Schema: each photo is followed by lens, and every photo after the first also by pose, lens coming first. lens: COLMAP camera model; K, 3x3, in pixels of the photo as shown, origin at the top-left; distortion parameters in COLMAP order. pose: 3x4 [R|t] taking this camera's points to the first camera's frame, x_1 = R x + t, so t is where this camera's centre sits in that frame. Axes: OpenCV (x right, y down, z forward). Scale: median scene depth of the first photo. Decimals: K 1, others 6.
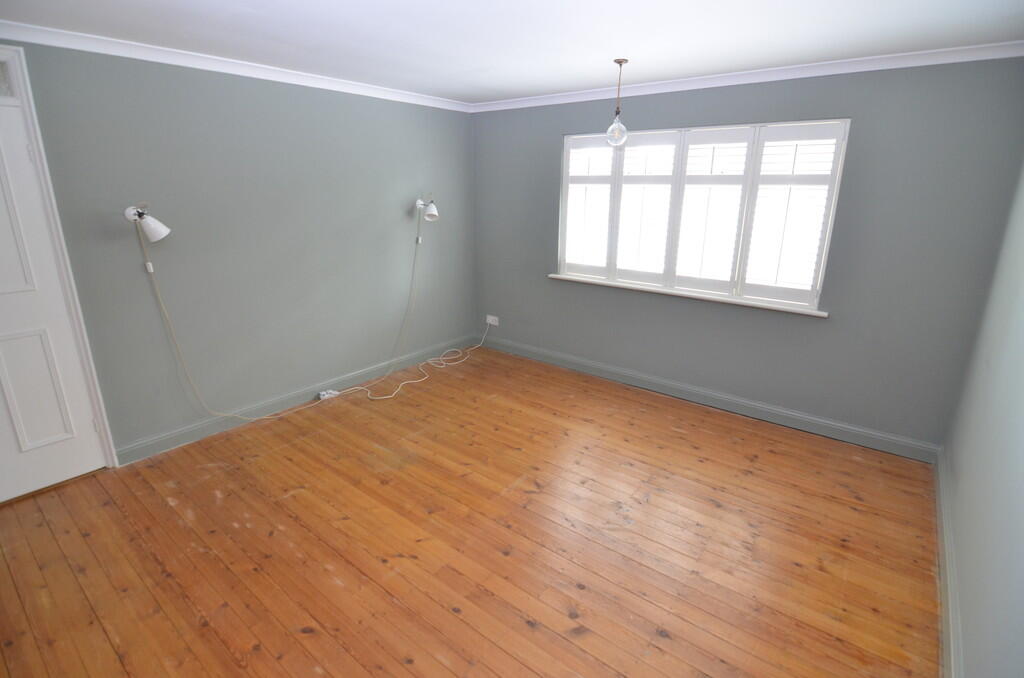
lens RADIAL K [[493.2, 0, 516.8], [0, 493.2, 328.7], [0, 0, 1]] dist [0.001221, -0.020961]
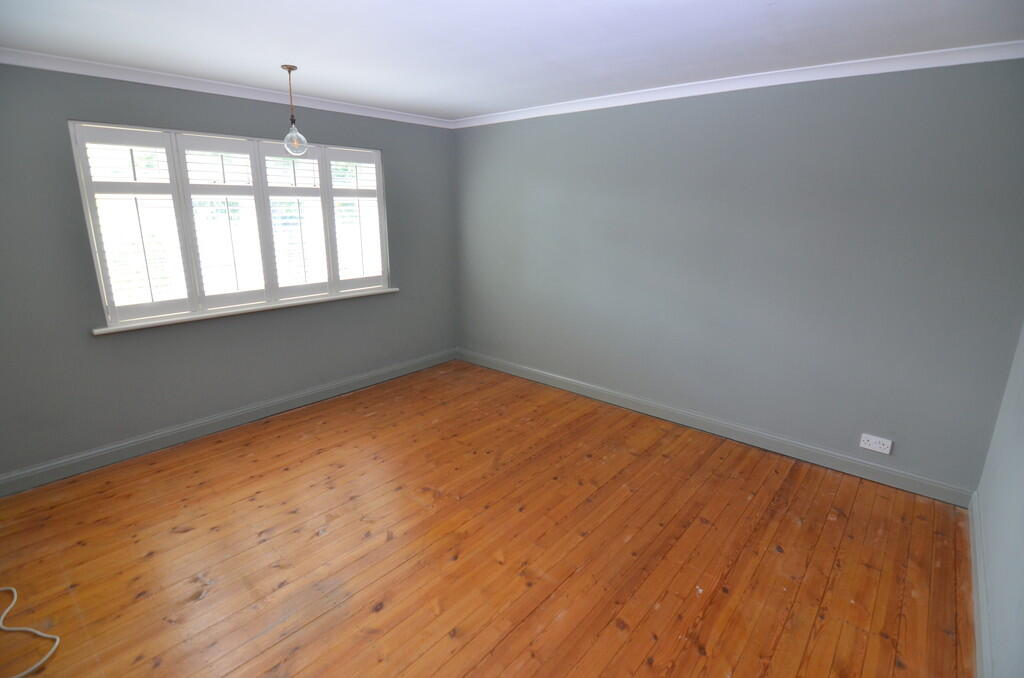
lens RADIAL K [[493.2, 0, 516.8], [0, 493.2, 328.7], [0, 0, 1]] dist [0.001221, -0.020961]
pose [[0.040437, -0.253096, 0.966596, -0.677201], [0.262113, 0.936195, 0.234170, -0.148436], [-0.964190, 0.243889, 0.104197, 0.499598]]
